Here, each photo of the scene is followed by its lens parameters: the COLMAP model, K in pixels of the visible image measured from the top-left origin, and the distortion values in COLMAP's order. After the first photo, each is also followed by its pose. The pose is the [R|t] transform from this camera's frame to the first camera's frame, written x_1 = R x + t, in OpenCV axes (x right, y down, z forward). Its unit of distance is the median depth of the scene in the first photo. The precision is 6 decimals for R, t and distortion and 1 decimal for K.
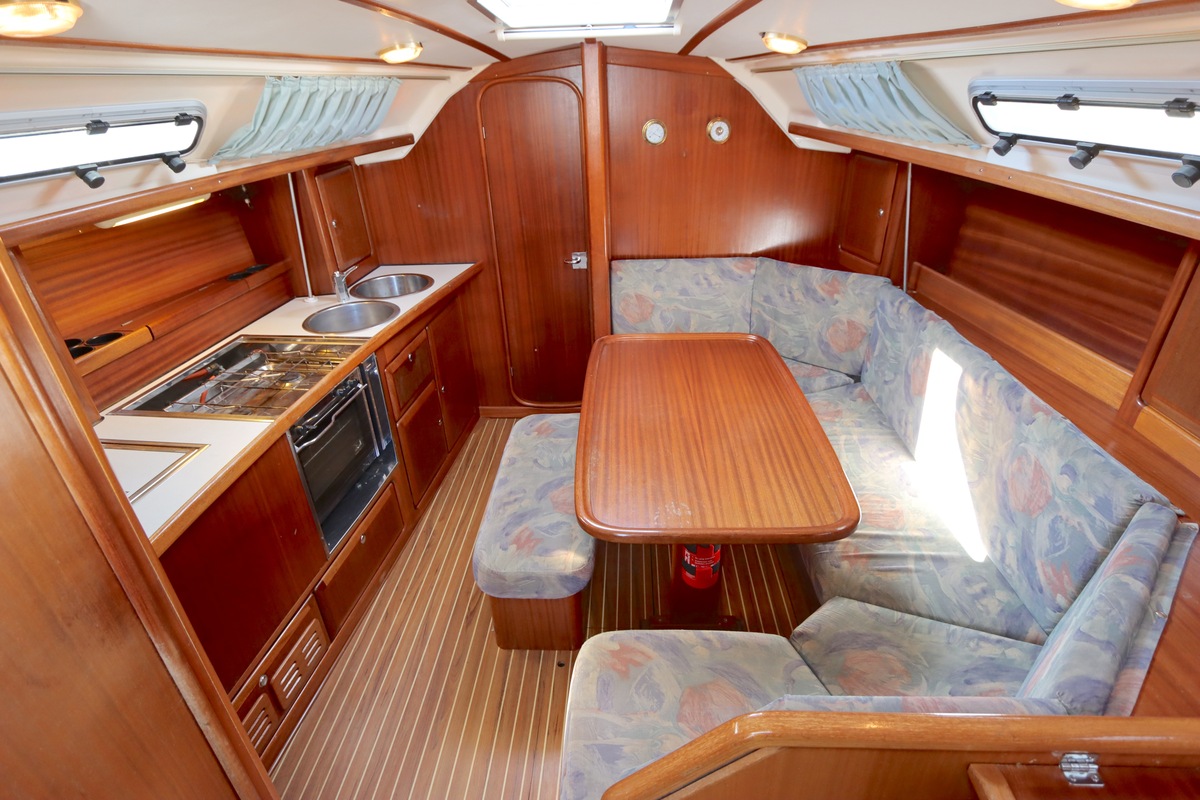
lens RADIAL K [[602.9, 0, 600.4], [0, 602.9, 393.8], [0, 0, 1]] dist [-0.013147, 0.000880]
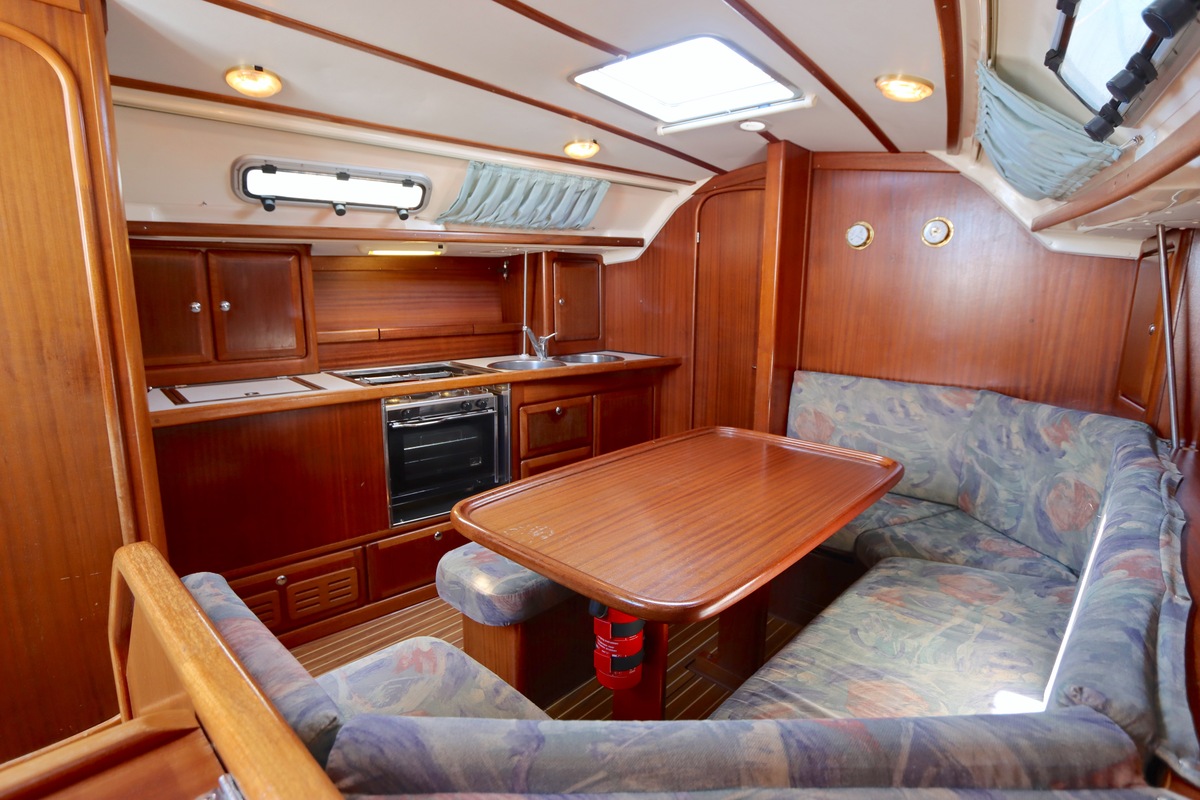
lens RADIAL K [[602.9, 0, 598.4], [0, 602.9, 399.2], [0, 0, 1]] dist [-0.013147, 0.000880]
pose [[0.758974, 0.160530, -0.631022, 0.408372], [-0.335521, 0.926979, -0.167735, 0.076198], [0.558018, 0.339027, 0.757415, 0.186577]]
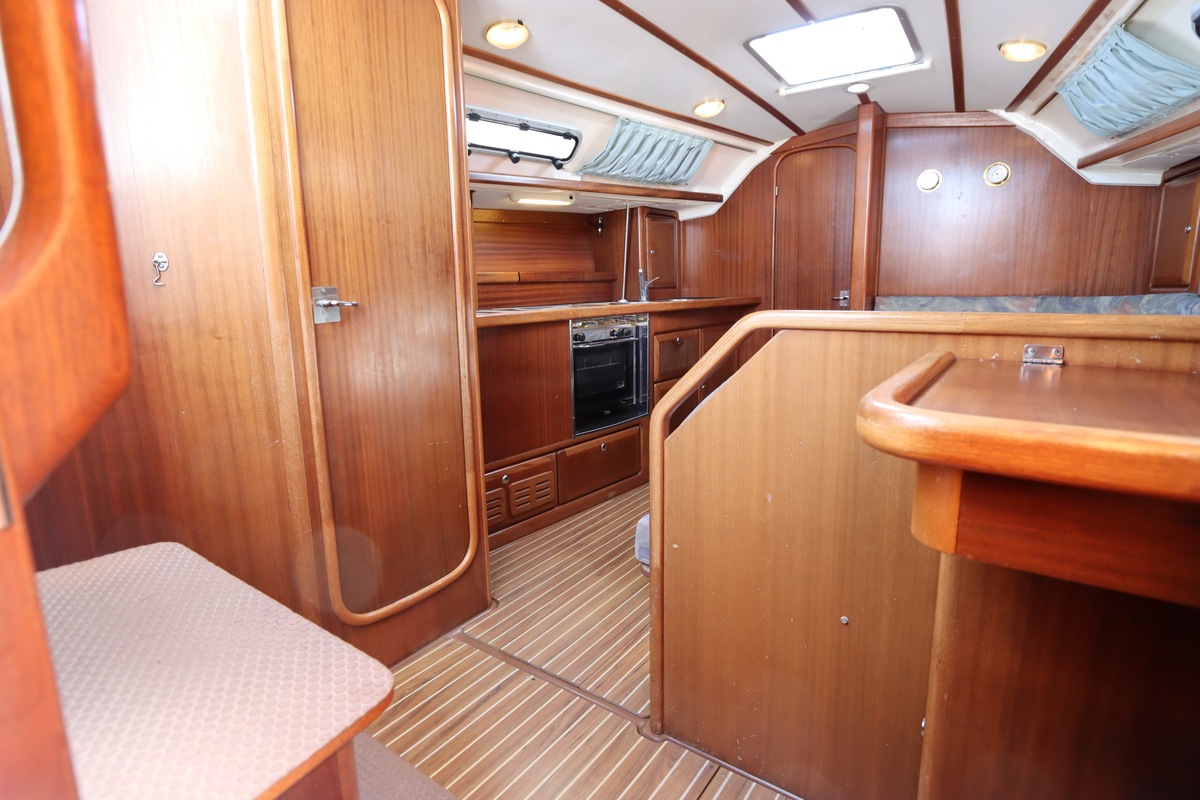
lens RADIAL K [[602.9, 0, 600.4], [0, 602.9, 390.3], [0, 0, 1]] dist [-0.013147, 0.000880]
pose [[0.840474, 0.111650, -0.530224, 0.213740], [-0.261175, 0.940841, -0.215882, 0.331163], [0.474753, 0.319924, 0.819913, -0.070515]]
